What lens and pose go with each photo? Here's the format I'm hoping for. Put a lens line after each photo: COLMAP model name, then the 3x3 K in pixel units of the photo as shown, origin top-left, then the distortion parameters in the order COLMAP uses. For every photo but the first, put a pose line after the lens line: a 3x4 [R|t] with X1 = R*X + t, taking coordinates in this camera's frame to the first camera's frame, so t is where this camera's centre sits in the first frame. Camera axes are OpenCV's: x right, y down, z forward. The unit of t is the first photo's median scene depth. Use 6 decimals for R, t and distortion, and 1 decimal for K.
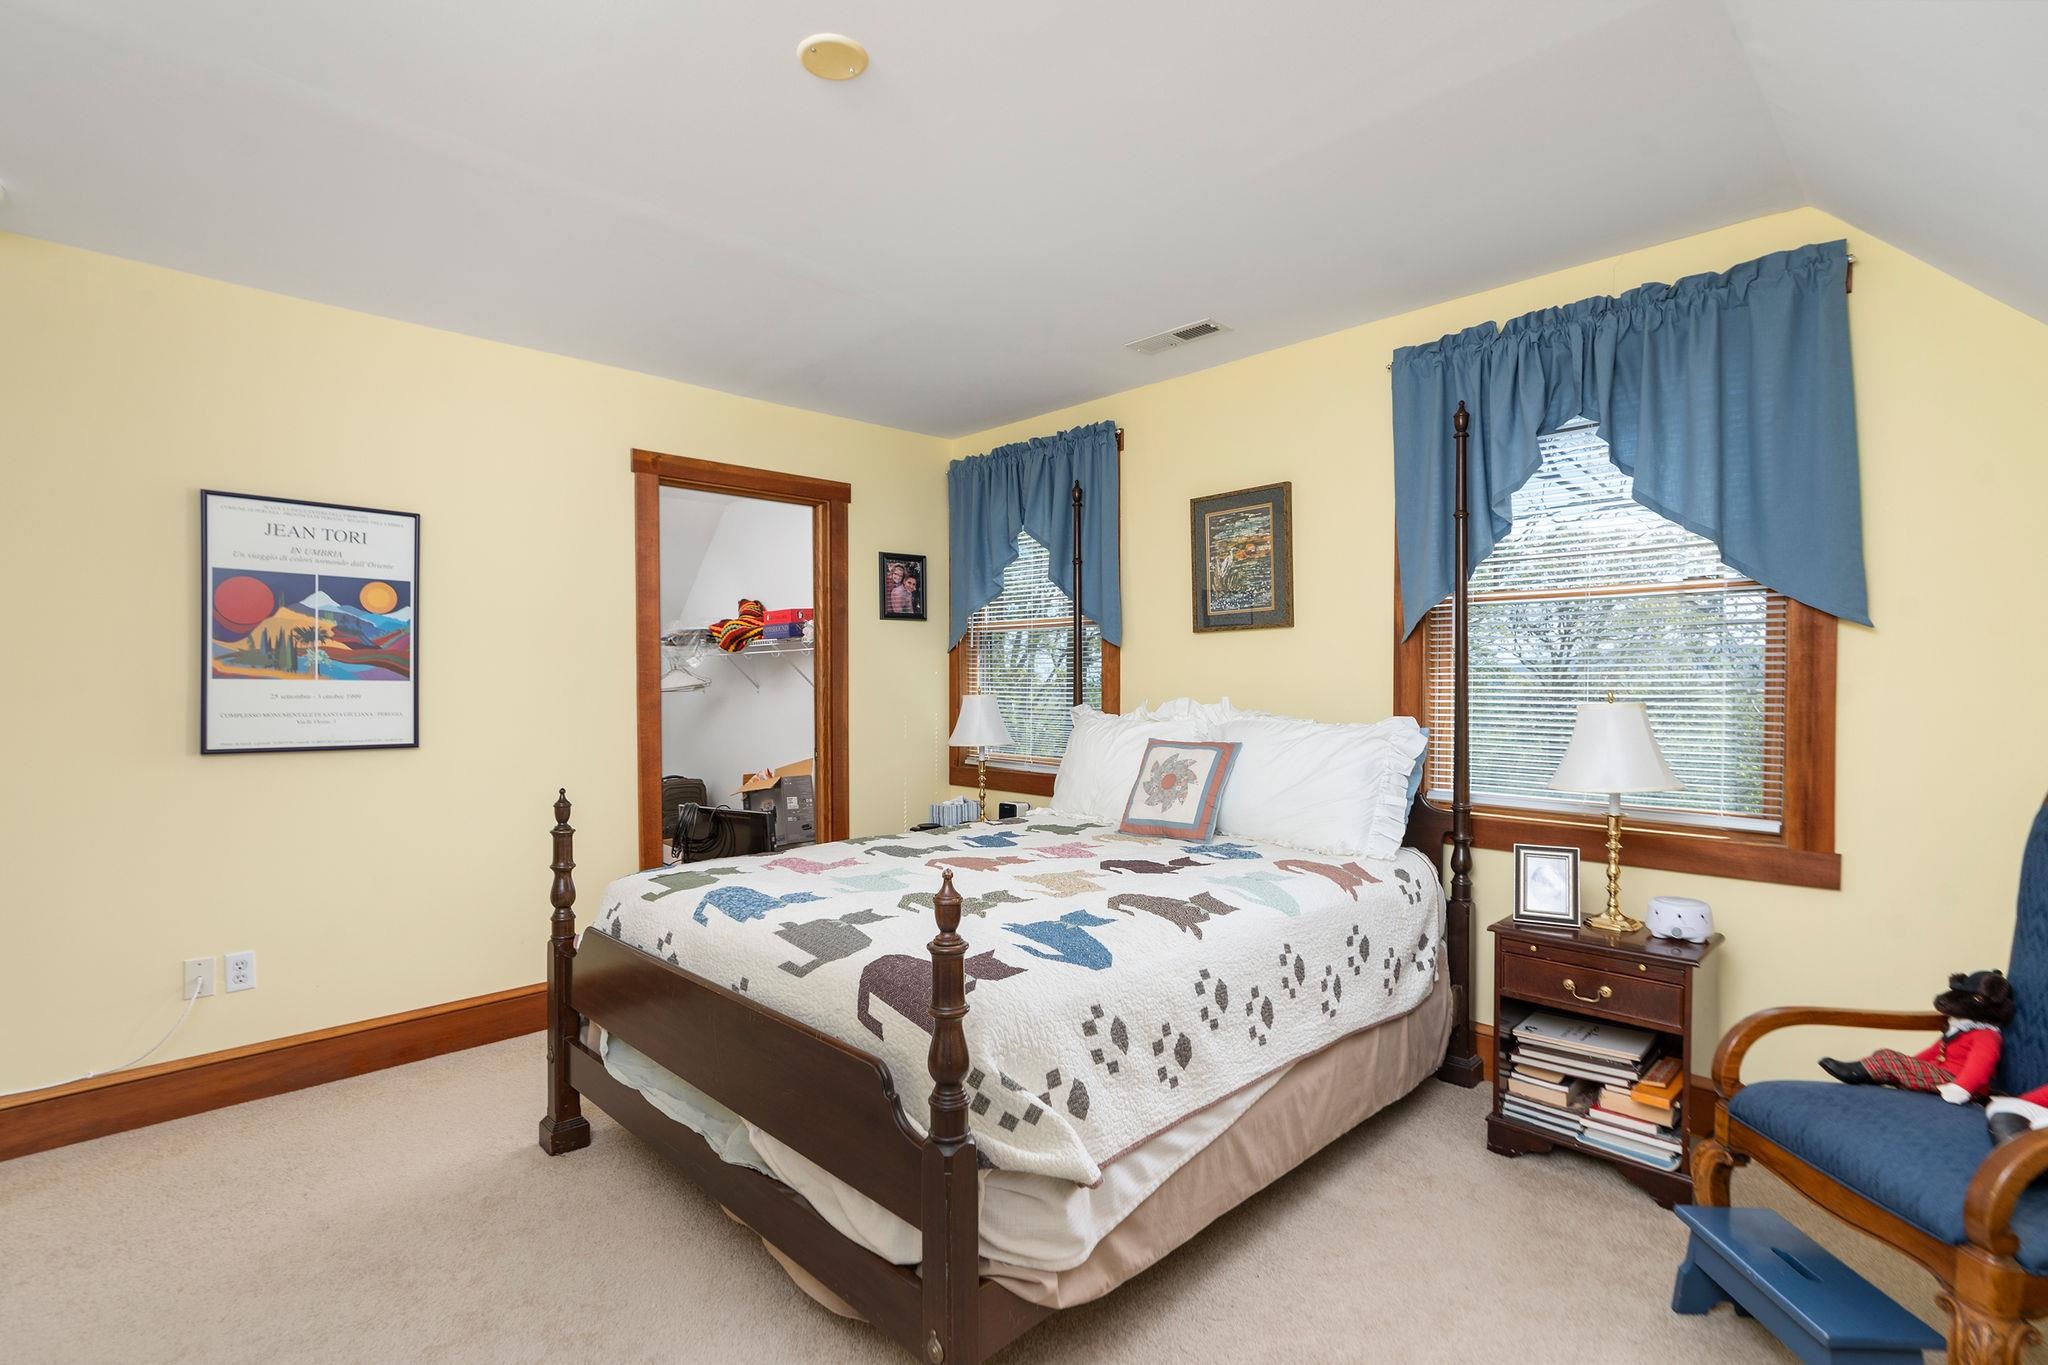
lens RADIAL K [[974.0, 0, 1013.4], [0, 974.0, 697.8], [0, 0, 1]] dist [-0.003084, -0.000034]
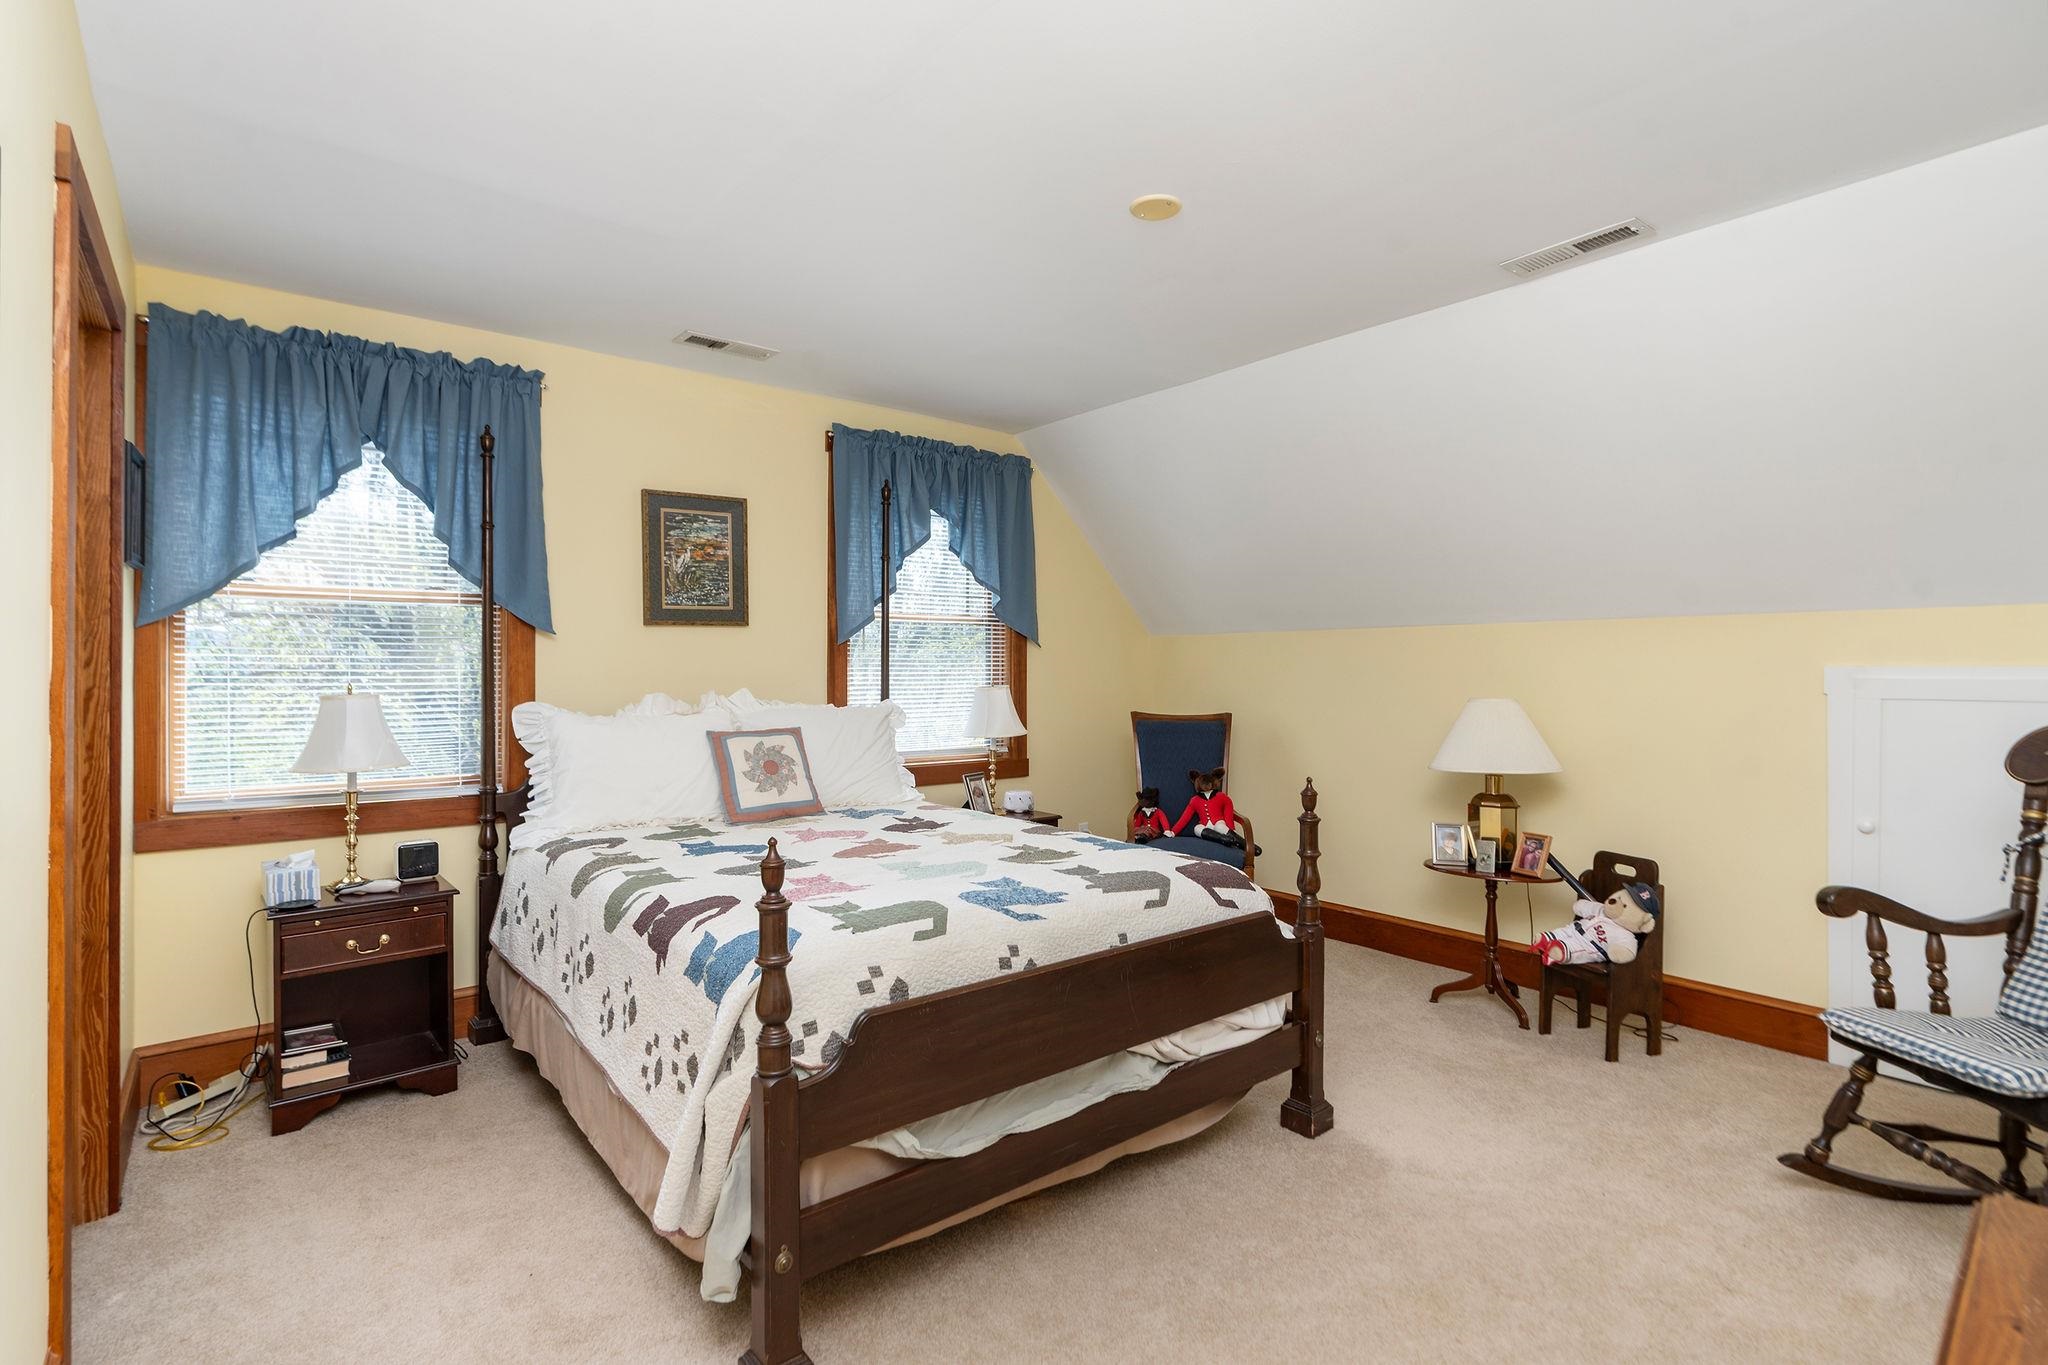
lens RADIAL K [[988.0, 0, 1015.0], [0, 988.0, 658.1], [0, 0, 1]] dist [-0.000980, -0.000063]
pose [[0.092353, 0.014956, 0.995614, -0.821264], [0.018325, 0.999692, -0.016717, -0.010425], [-0.995558, 0.019789, 0.092051, 0.573248]]
